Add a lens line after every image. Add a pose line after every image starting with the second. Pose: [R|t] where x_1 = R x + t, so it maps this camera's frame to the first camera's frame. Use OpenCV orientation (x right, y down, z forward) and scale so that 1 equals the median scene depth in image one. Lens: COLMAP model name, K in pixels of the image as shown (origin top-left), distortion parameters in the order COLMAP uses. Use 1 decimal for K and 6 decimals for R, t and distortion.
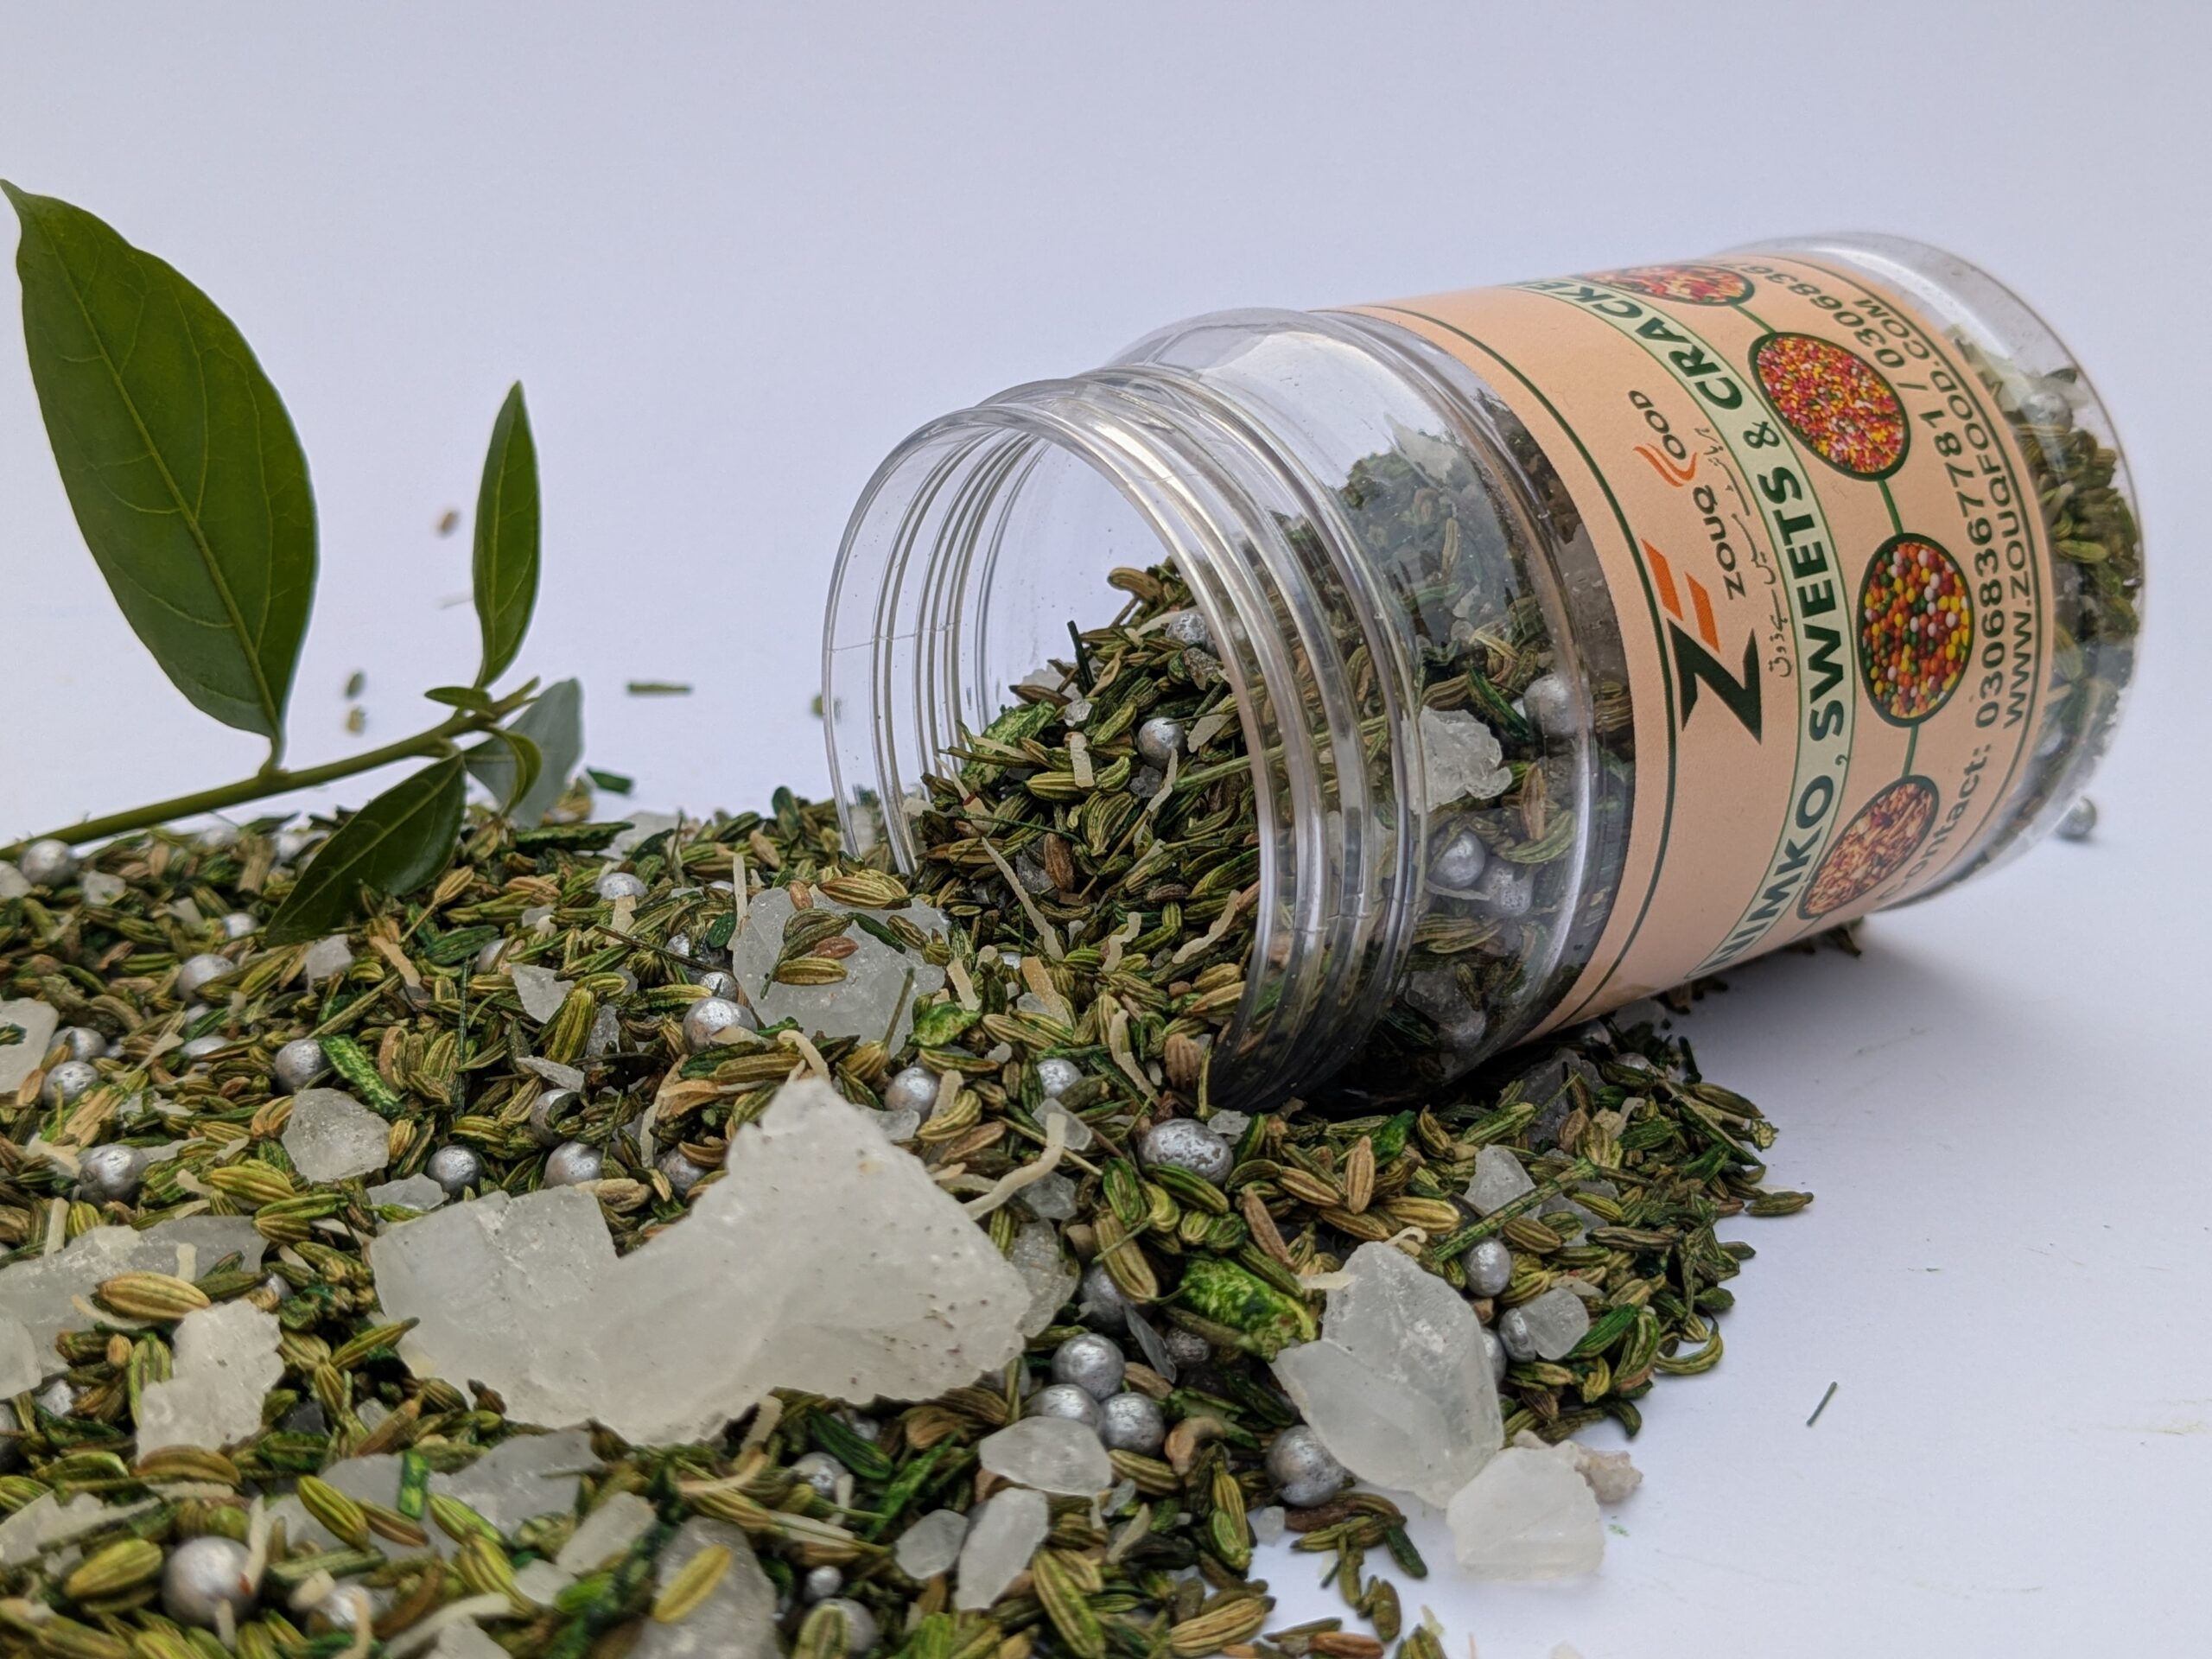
lens RADIAL K [[2707.8, 0, 1101.1], [0, 2707.8, 825.5], [0, 0, 1]] dist [0.190590, -0.832151]
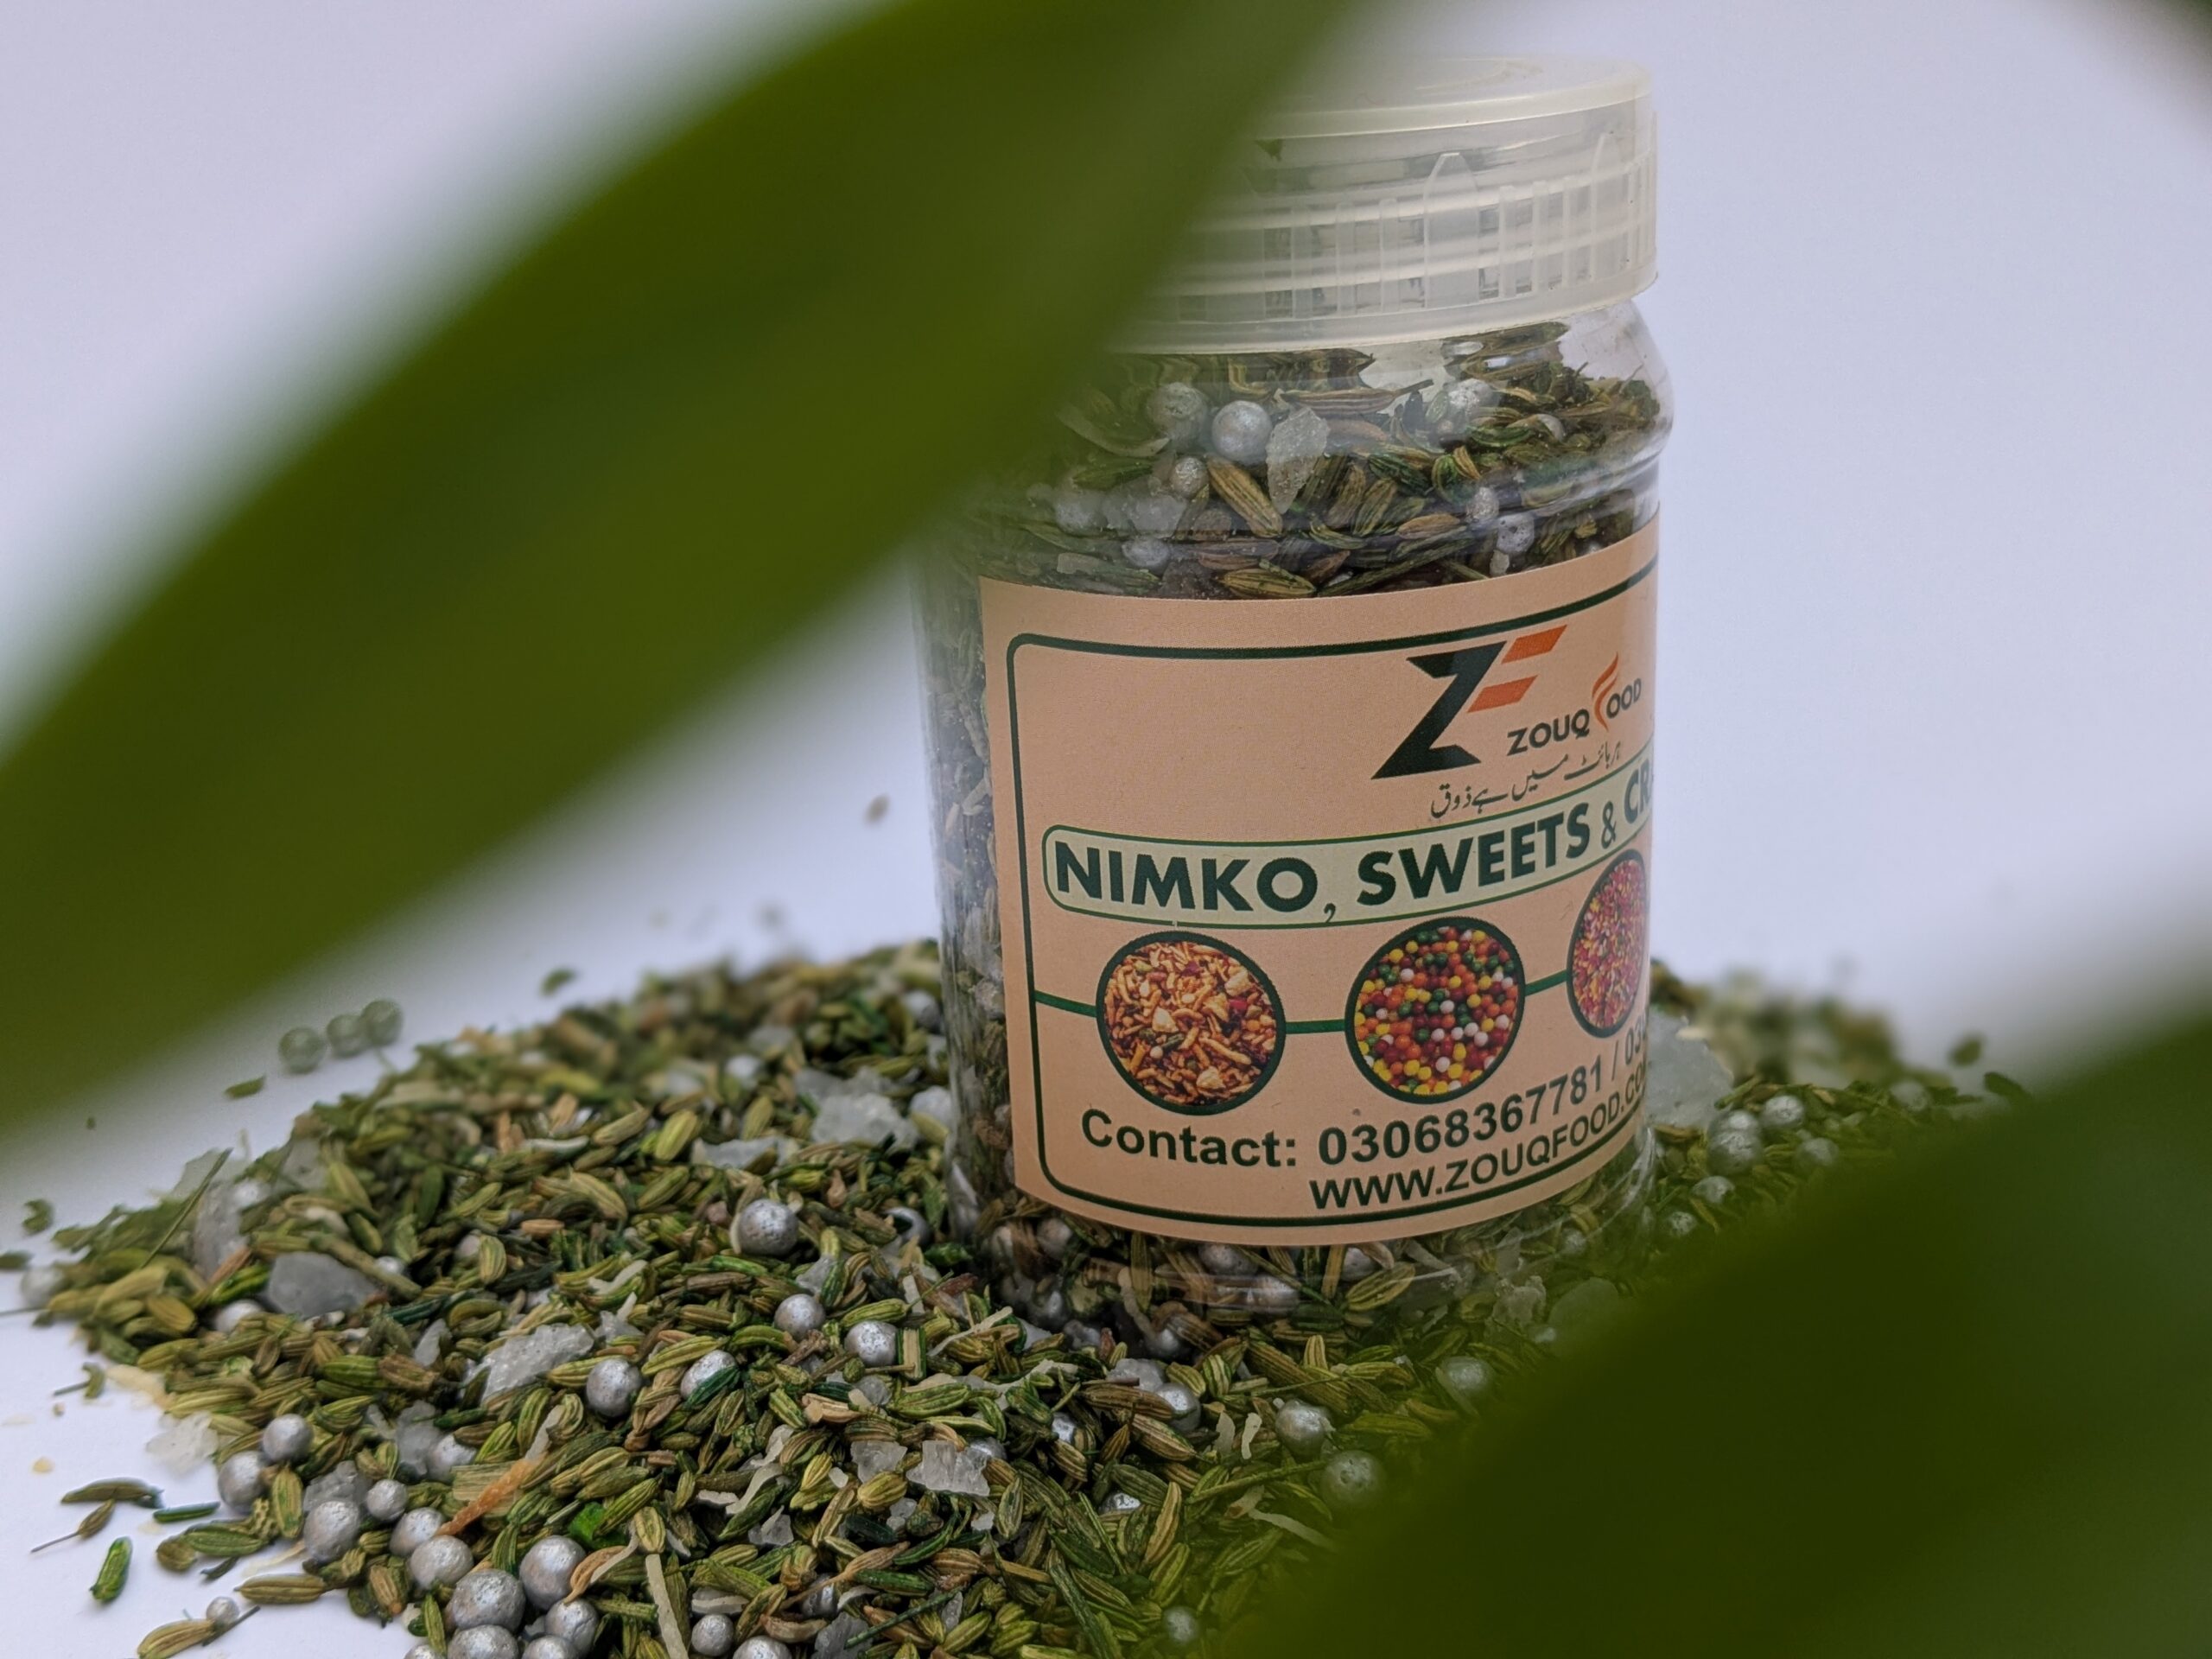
lens RADIAL K [[2752.0, 0, 1103.7], [0, 2752.0, 827.5], [0, 0, 1]] dist [0.110330, -0.899016]
pose [[0.116041, 0.935039, -0.335017, 0.549935], [-0.913090, -0.032320, -0.406476, 0.438570], [-0.390899, 0.353068, 0.850024, 0.186838]]
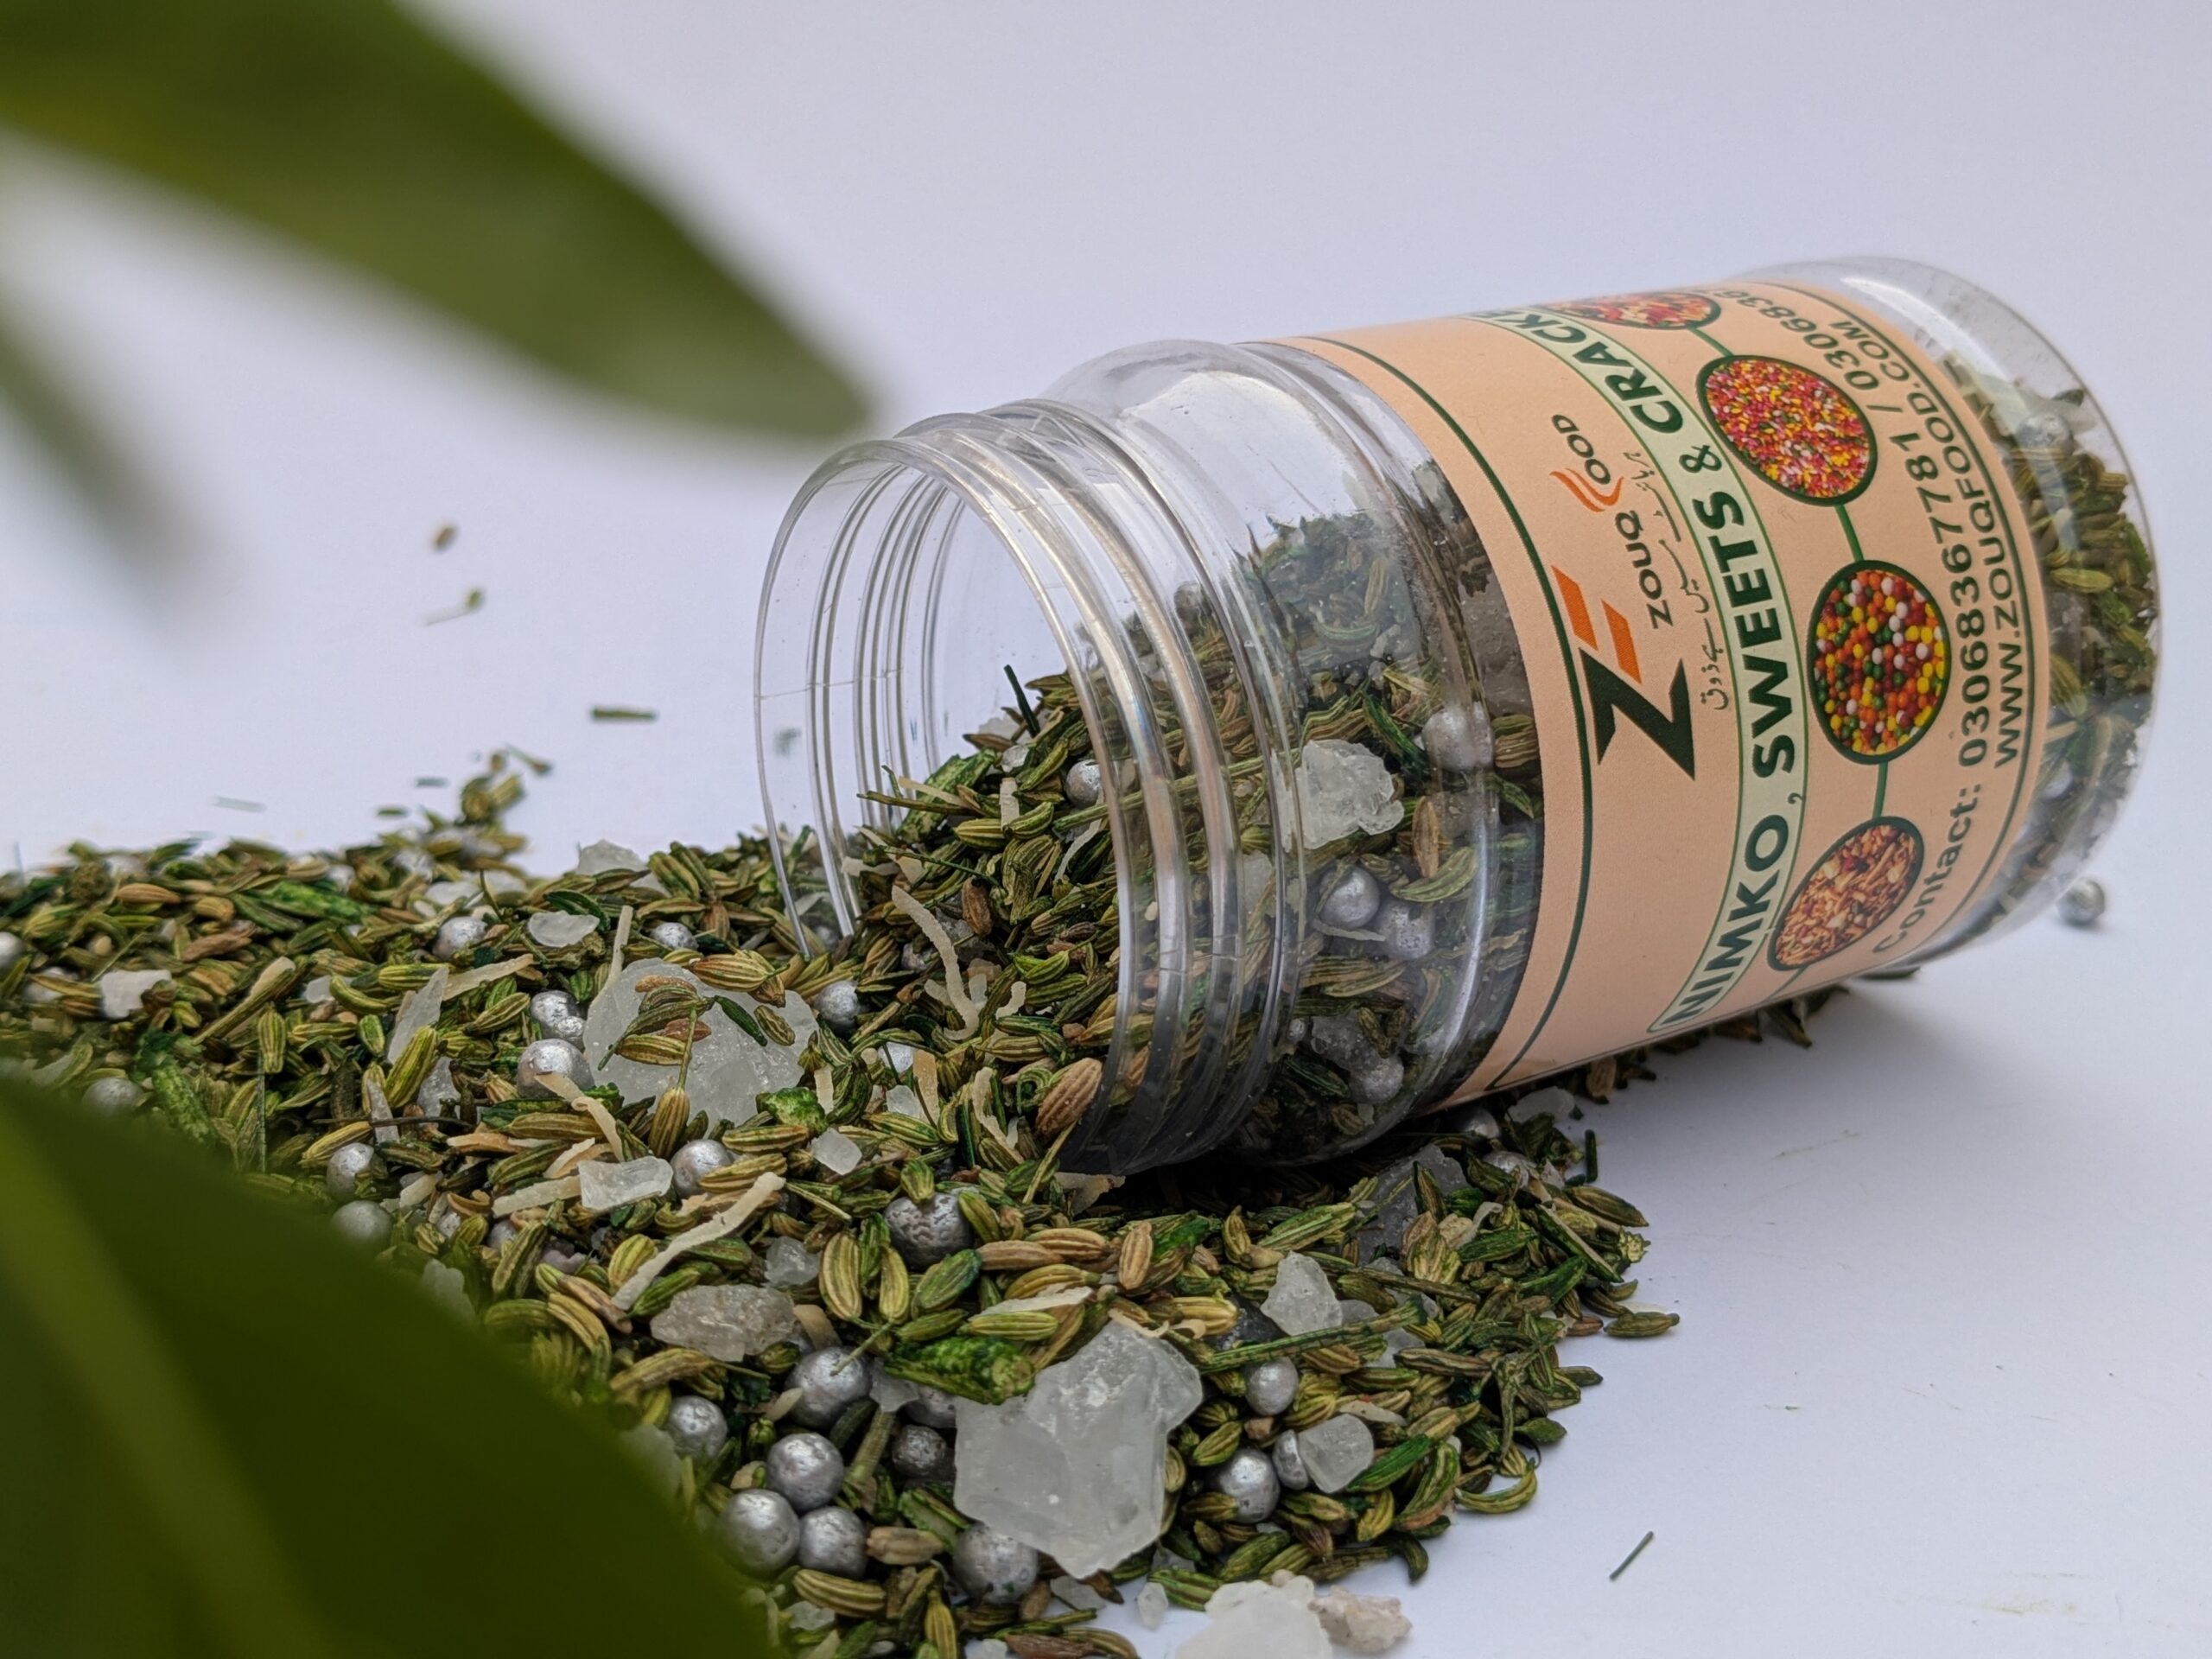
lens RADIAL K [[2707.8, 0, 1101.1], [0, 2707.8, 825.5], [0, 0, 1]] dist [0.190590, -0.832151]
pose [[0.994052, -0.006755, -0.108698, 0.131828], [0.002606, 0.999264, -0.038264, 0.020603], [0.108876, 0.037753, 0.993338, 0.032017]]
